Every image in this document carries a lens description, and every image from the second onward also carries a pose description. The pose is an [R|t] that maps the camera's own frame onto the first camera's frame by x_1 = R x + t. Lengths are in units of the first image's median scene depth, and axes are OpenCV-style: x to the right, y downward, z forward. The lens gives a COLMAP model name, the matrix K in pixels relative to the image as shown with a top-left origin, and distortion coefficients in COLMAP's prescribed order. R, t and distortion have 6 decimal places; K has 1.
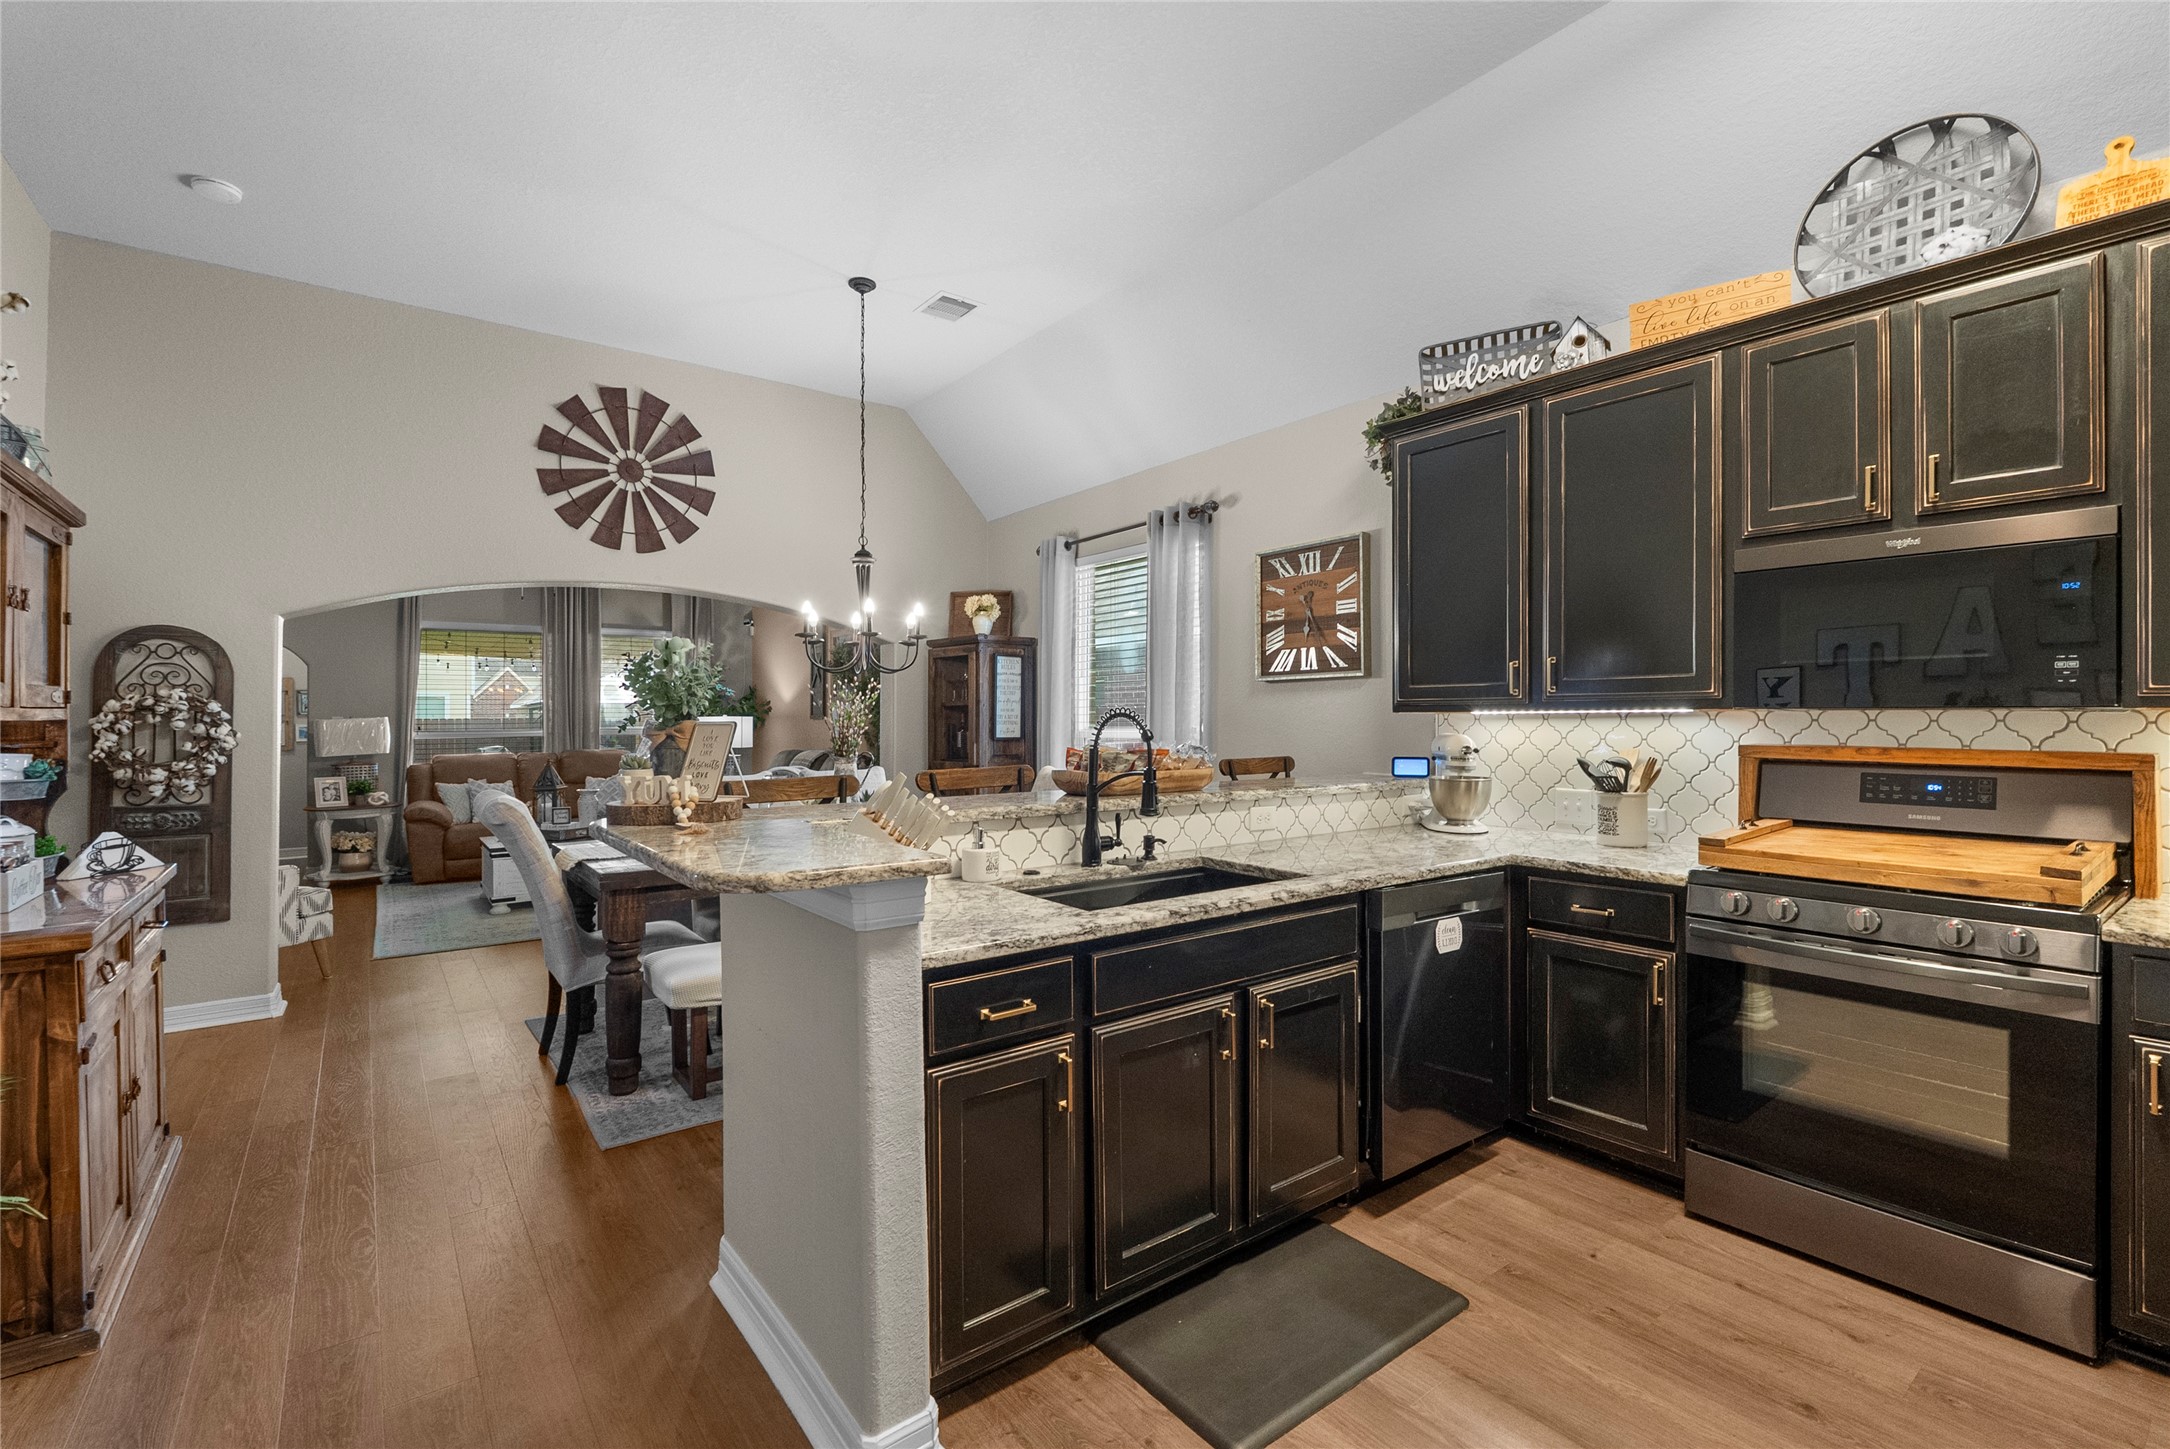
lens RADIAL K [[959.7, 0, 1079.2], [0, 959.7, 716.7], [0, 0, 1]] dist [-0.009179, 0.001457]
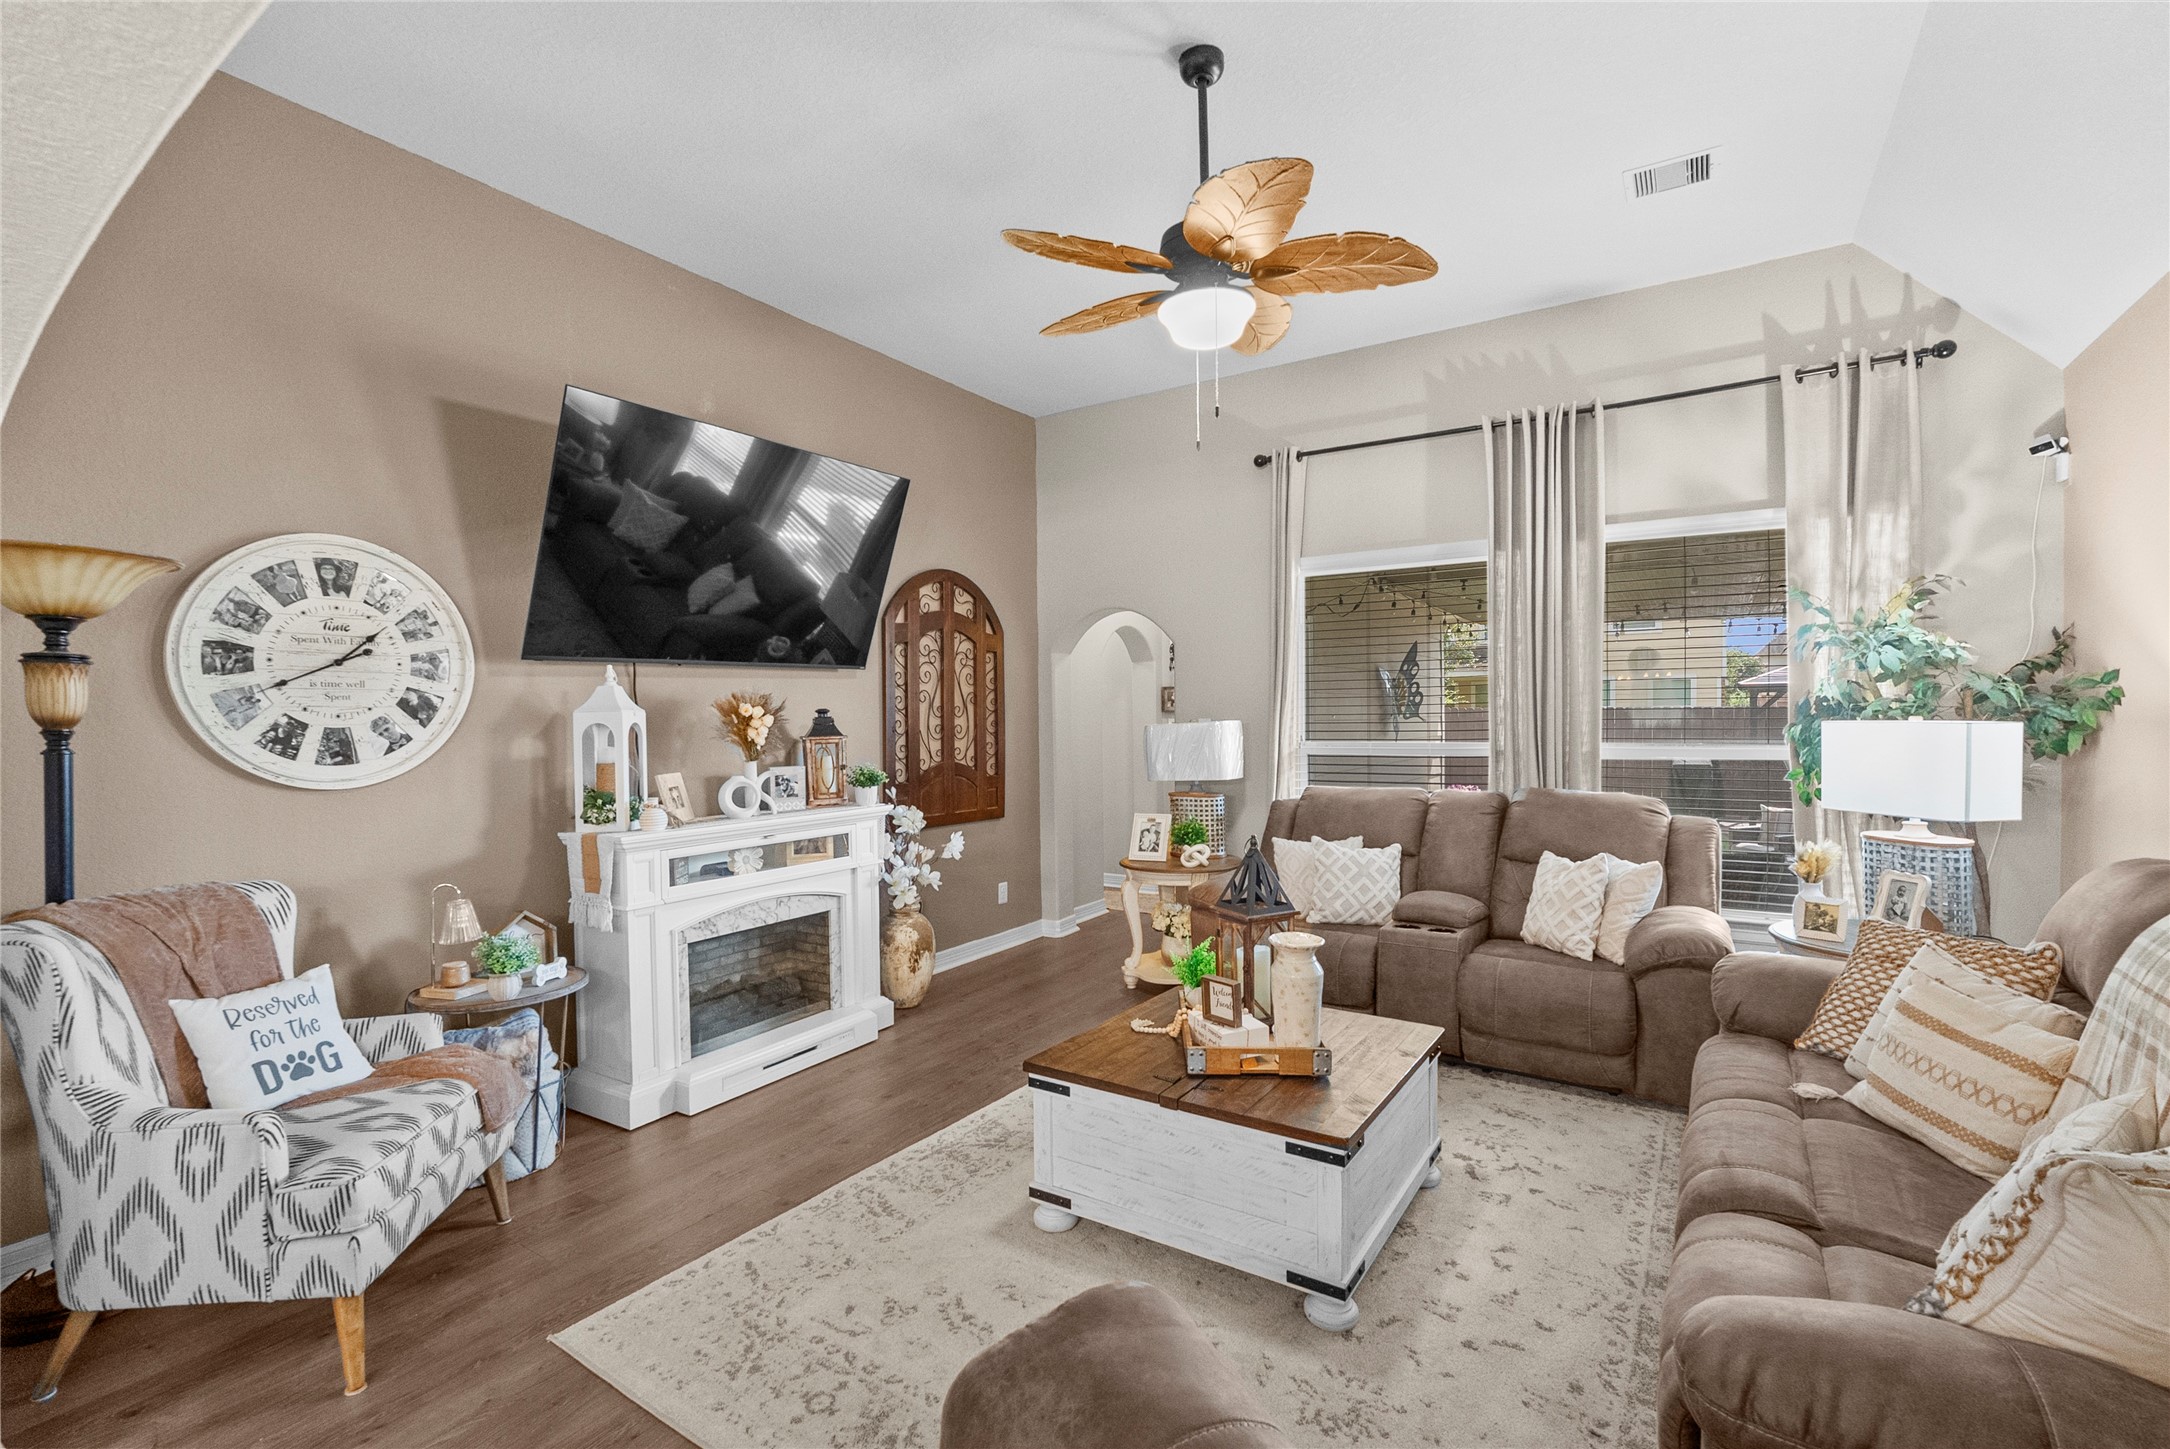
lens RADIAL K [[959.7, 0, 1091.7], [0, 959.7, 719.0], [0, 0, 1]] dist [-0.009179, 0.001457]
pose [[0.336625, 0.015838, -0.941505, -0.406543], [0.015259, 0.999635, 0.022272, -0.036996], [0.941515, -0.021864, 0.336261, 1.661755]]
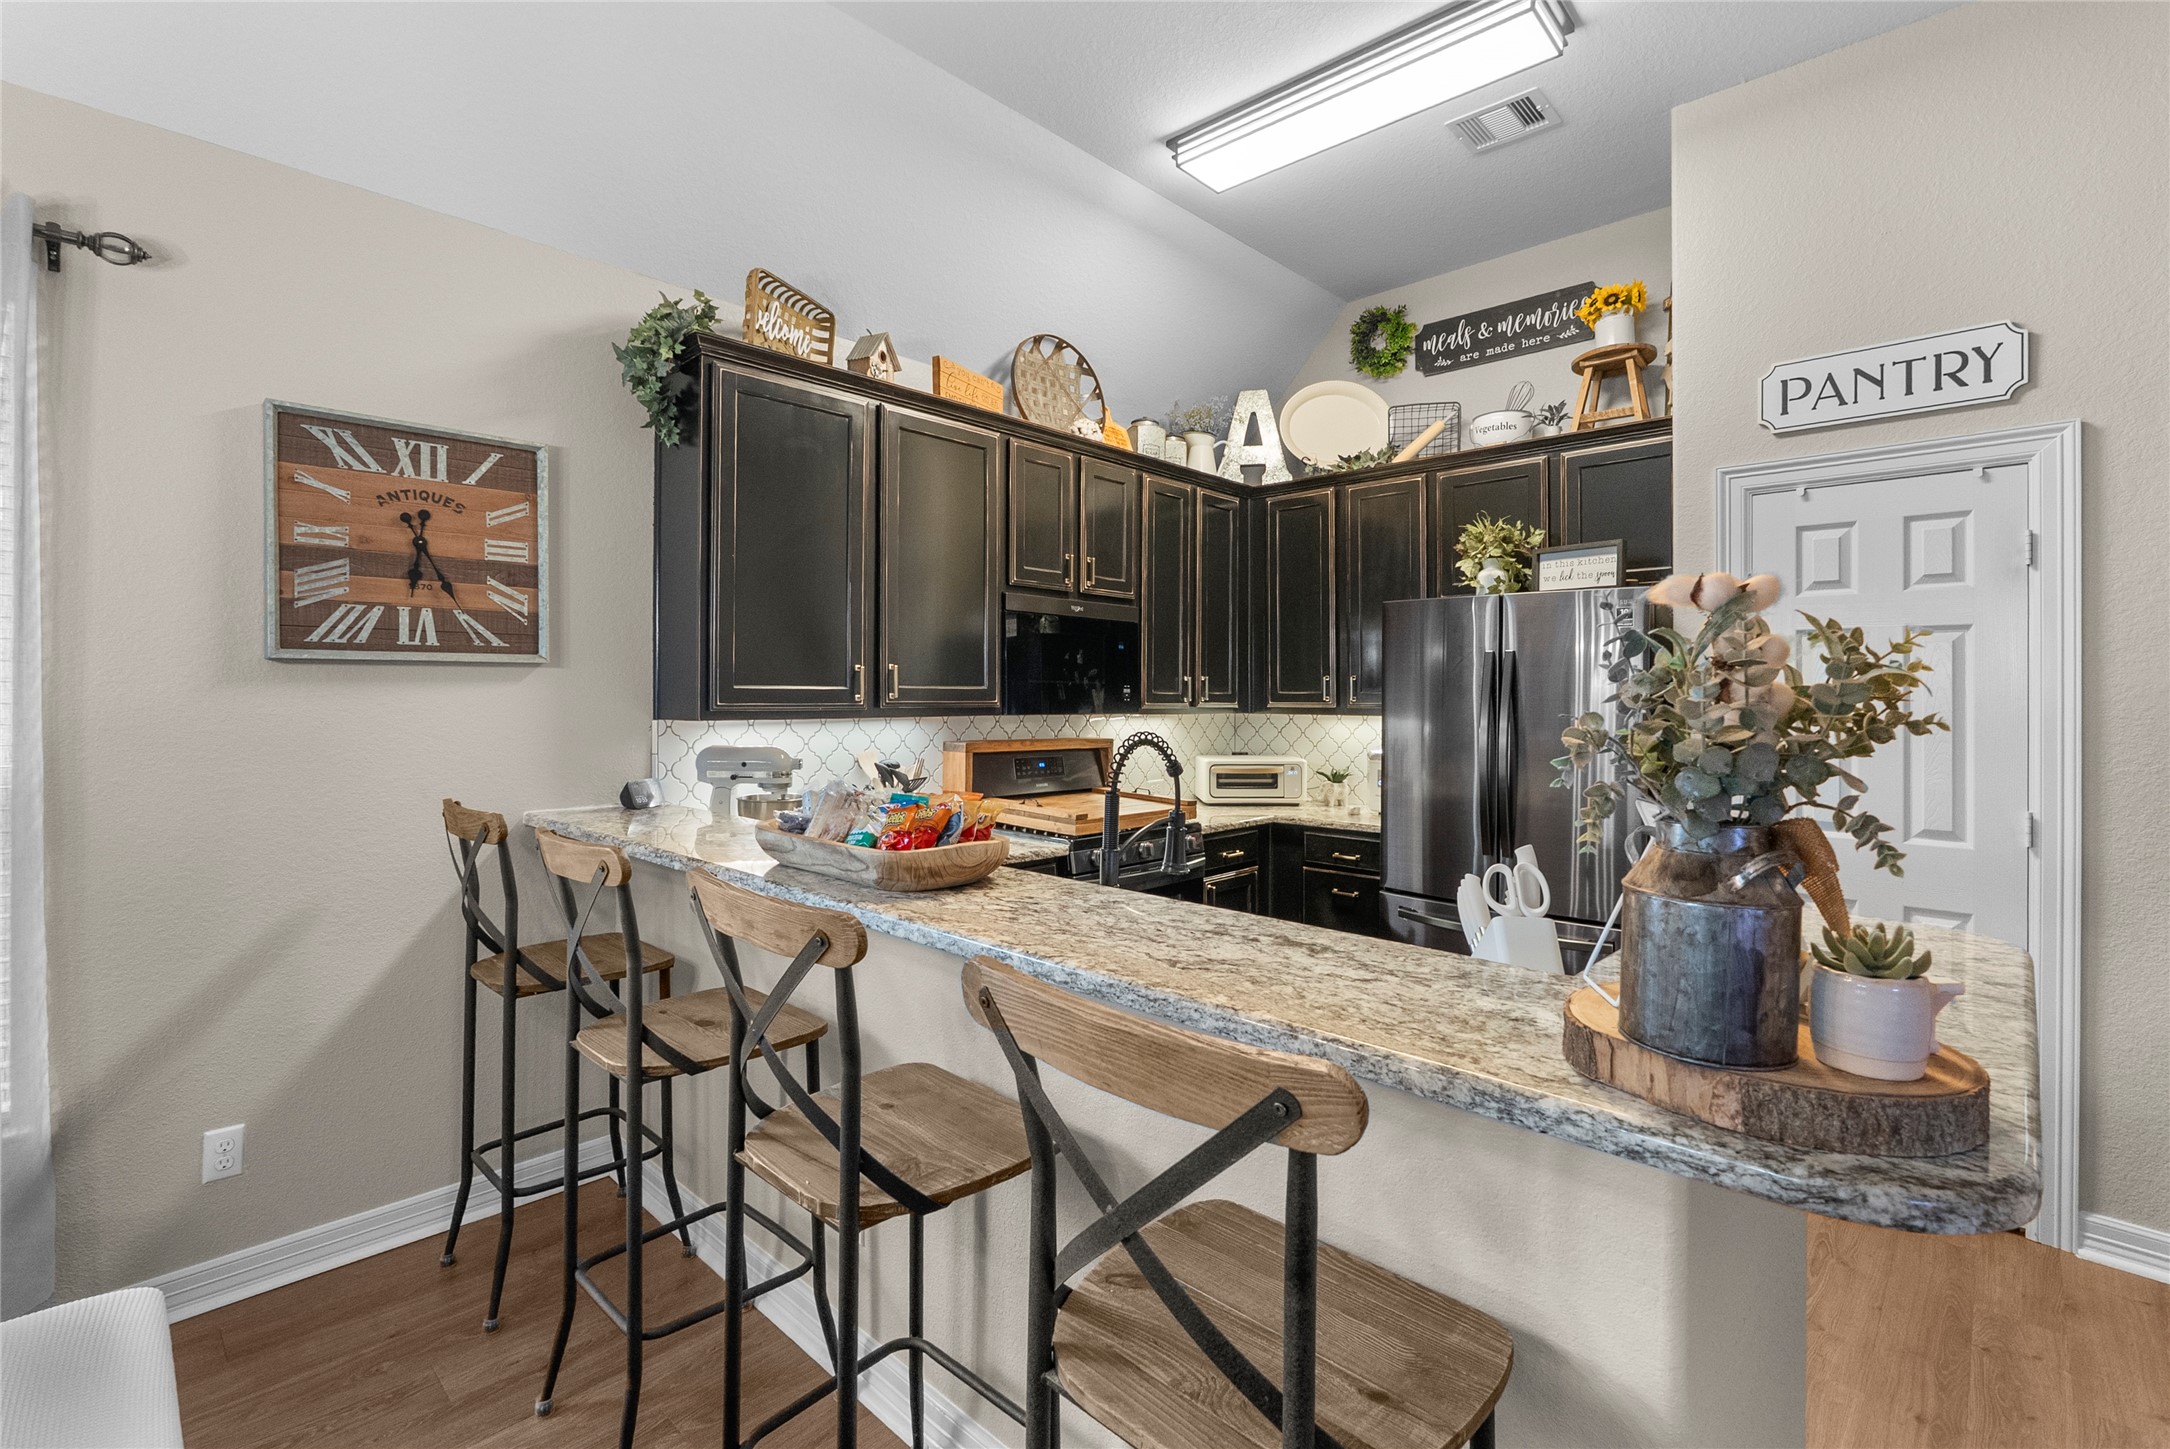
lens RADIAL K [[959.7, 0, 1065.5], [0, 959.7, 688.3], [0, 0, 1]] dist [-0.009179, 0.001457]
pose [[-0.144098, 0.009452, 0.989518, -0.472082], [-0.006396, 0.999925, -0.010483, -0.024563], [-0.989543, -0.007840, -0.144026, 0.863625]]
